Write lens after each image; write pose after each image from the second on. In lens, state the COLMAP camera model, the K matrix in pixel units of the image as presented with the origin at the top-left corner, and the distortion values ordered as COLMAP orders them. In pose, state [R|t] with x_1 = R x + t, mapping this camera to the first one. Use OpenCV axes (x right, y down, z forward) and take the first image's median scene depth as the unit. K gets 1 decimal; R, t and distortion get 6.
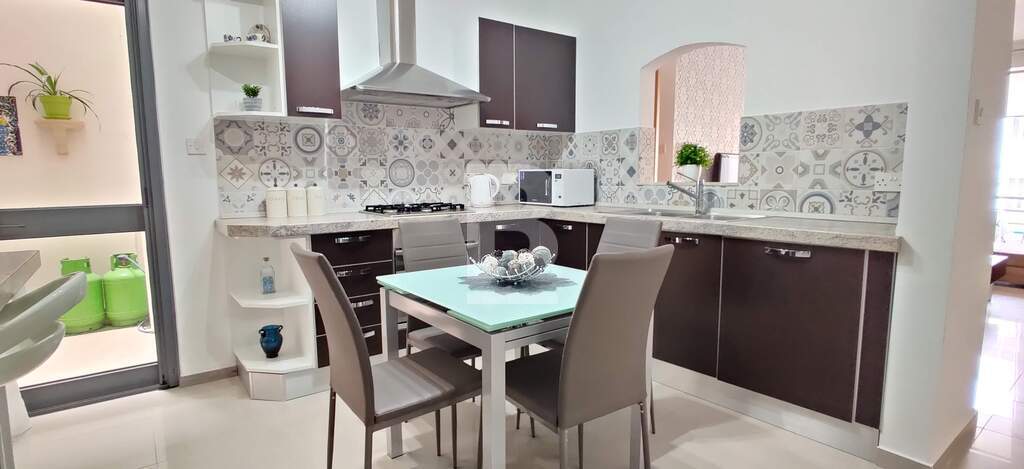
lens RADIAL K [[504.4, 0, 512.7], [0, 504.4, 235.8], [0, 0, 1]] dist [-0.024714, -0.002618]
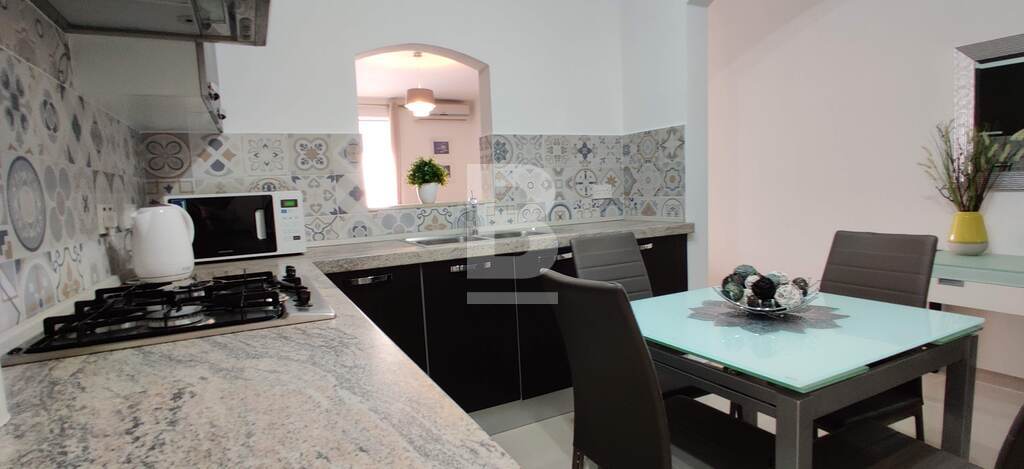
lens RADIAL K [[504.4, 0, 513.9], [0, 504.4, 232.8], [0, 0, 1]] dist [-0.024714, -0.002618]
pose [[0.173842, -0.085690, 0.981038, -0.494457], [0.163469, 0.984897, 0.057060, -0.084560], [-0.971111, 0.150450, 0.185224, 0.729486]]
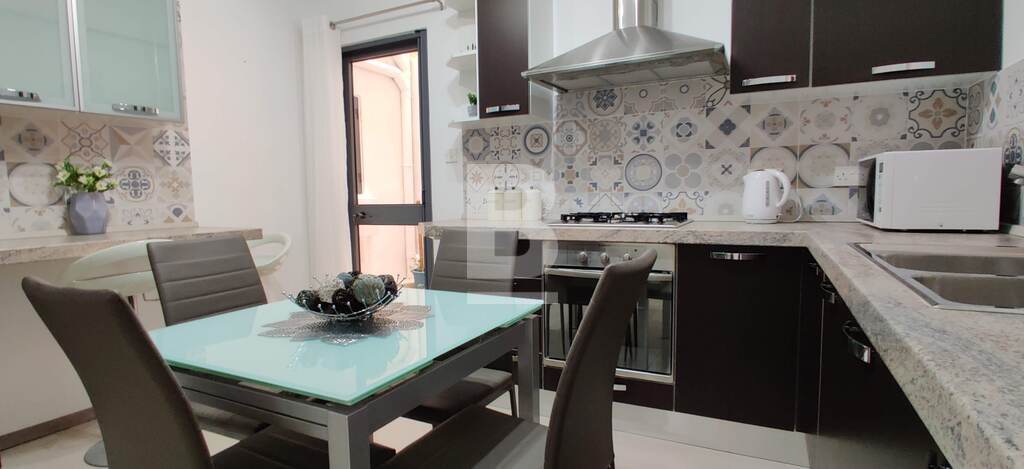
lens RADIAL K [[504.4, 0, 510.1], [0, 504.4, 243.4], [0, 0, 1]] dist [-0.024714, -0.002618]
pose [[0.427998, 0.088877, -0.899399, 0.427273], [-0.089832, 0.994408, 0.055518, -0.044609], [0.899304, 0.057033, 0.433589, 0.532513]]
